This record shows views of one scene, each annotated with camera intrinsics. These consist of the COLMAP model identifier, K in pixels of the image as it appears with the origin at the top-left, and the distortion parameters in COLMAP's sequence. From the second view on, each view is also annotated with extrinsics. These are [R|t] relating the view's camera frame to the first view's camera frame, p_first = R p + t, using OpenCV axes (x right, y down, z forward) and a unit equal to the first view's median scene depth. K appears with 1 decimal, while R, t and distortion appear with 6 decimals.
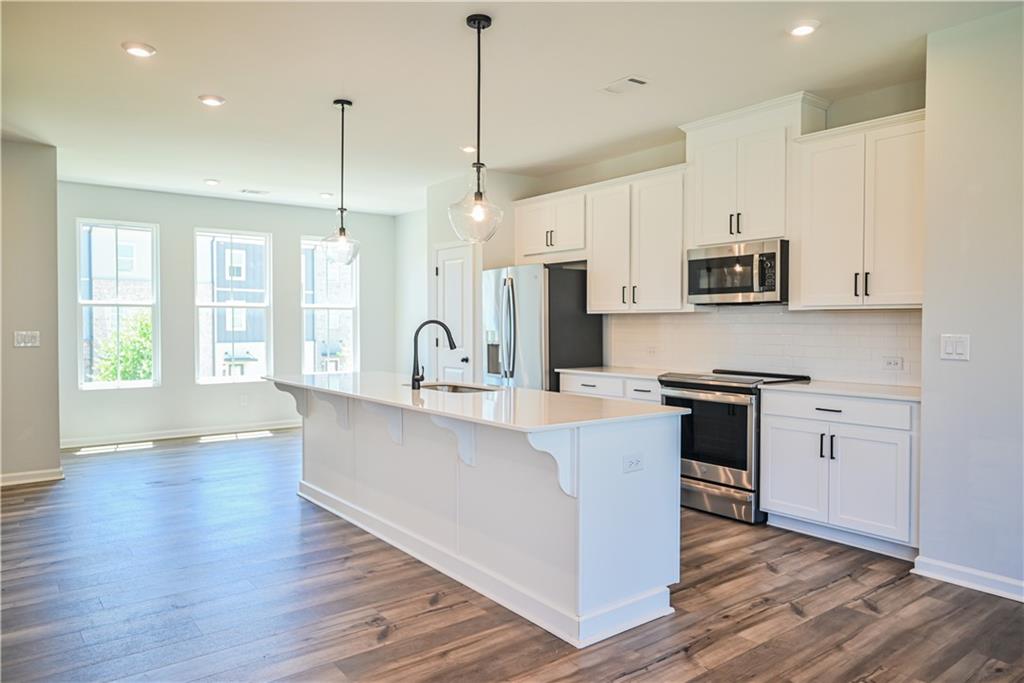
lens RADIAL K [[692.9, 0, 513.2], [0, 692.9, 337.7], [0, 0, 1]] dist [0.001523, 0.004641]
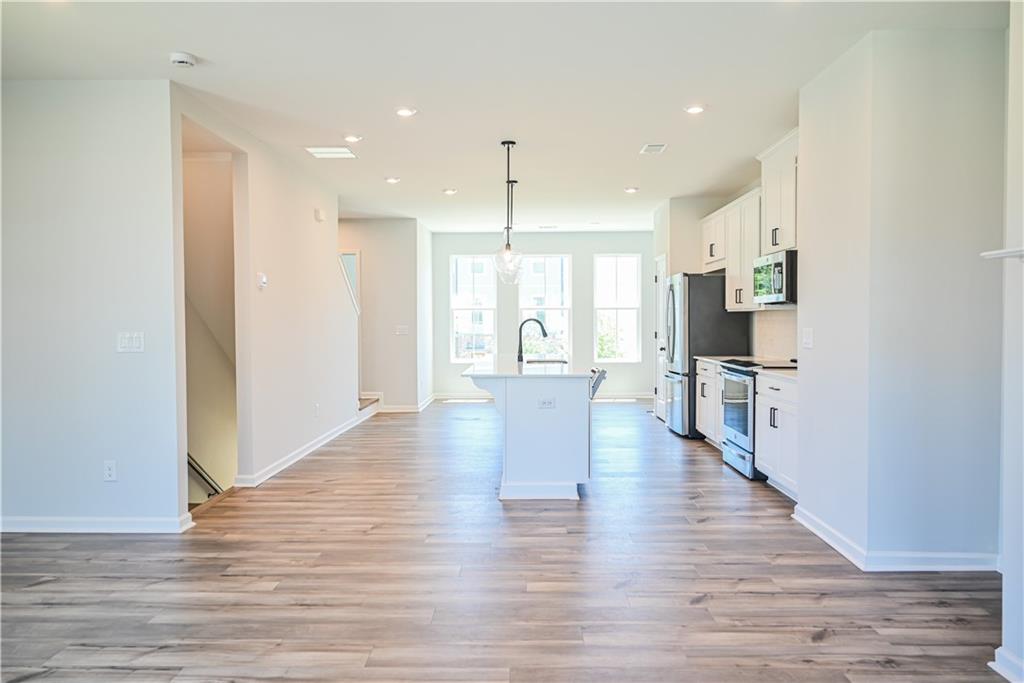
lens RADIAL K [[680.4, 0, 513.5], [0, 680.4, 354.6], [0, 0, 1]] dist [-0.002159, -0.000107]
pose [[0.782203, 0.028704, -0.622362, 0.811553], [-0.010144, 0.999392, 0.033343, 0.005532], [0.622941, -0.019768, 0.782019, -0.245261]]
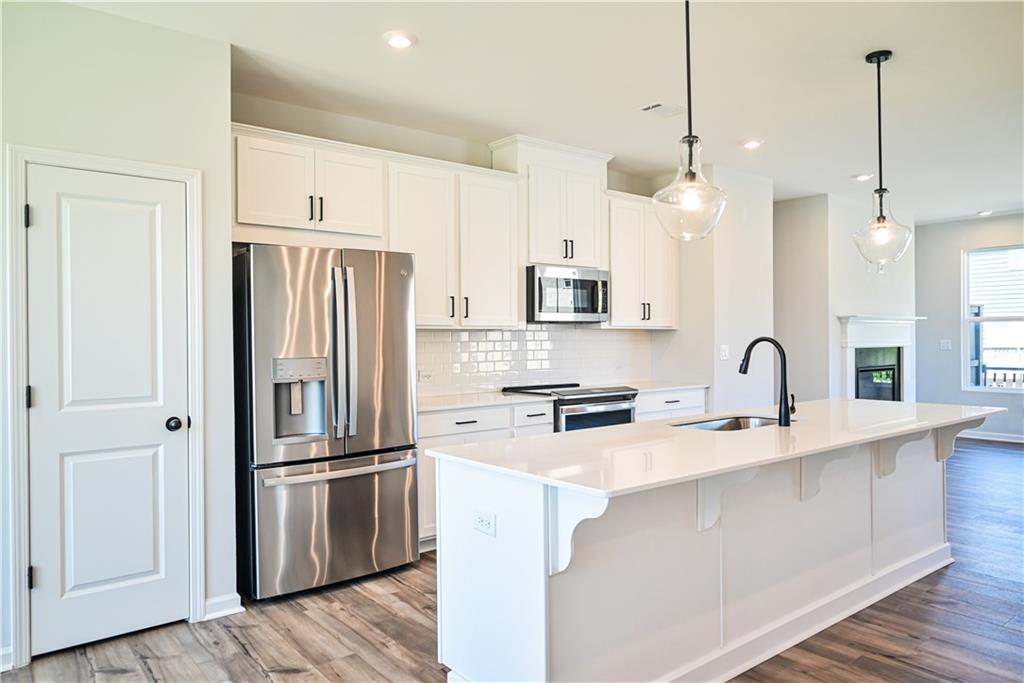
lens RADIAL K [[692.9, 0, 513.2], [0, 692.9, 337.7], [0, 0, 1]] dist [0.001523, 0.004641]
pose [[-0.019926, 0.000078, 0.999801, -0.885625], [0.029503, 0.999565, 0.000510, -0.032436], [-0.999366, 0.029508, -0.019920, 1.278350]]
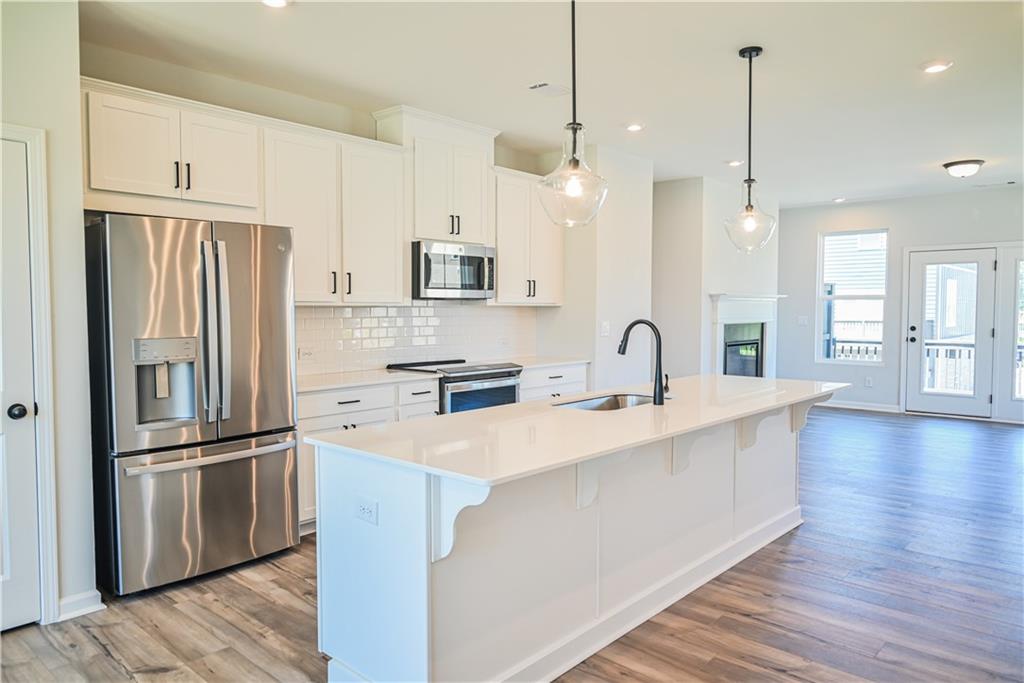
lens RADIAL K [[692.9, 0, 513.2], [0, 692.9, 337.7], [0, 0, 1]] dist [0.001523, 0.004641]
pose [[-0.180406, -0.044454, 0.982587, -0.882421], [0.020391, 0.998594, 0.048922, -0.045831], [-0.983381, 0.028862, -0.179246, 1.274552]]
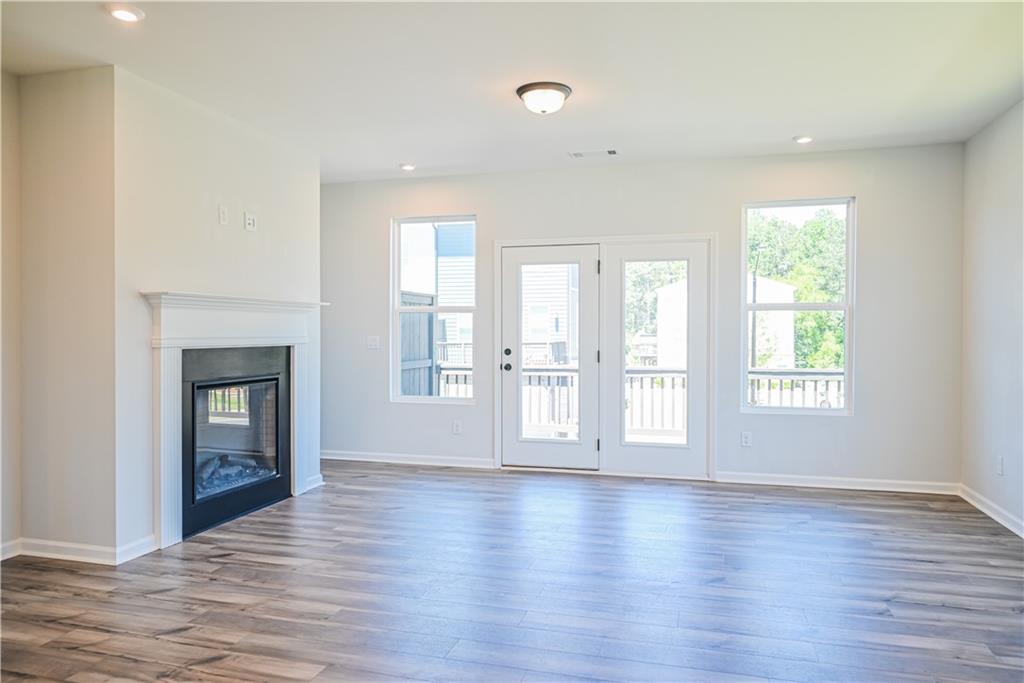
lens RADIAL K [[692.9, 0, 513.2], [0, 692.9, 337.7], [0, 0, 1]] dist [0.001523, 0.004641]
pose [[-0.595272, -0.008083, 0.803484, -0.270492], [0.017257, 0.999590, 0.022840, -0.012155], [-0.803339, 0.027462, -0.594888, 0.605596]]
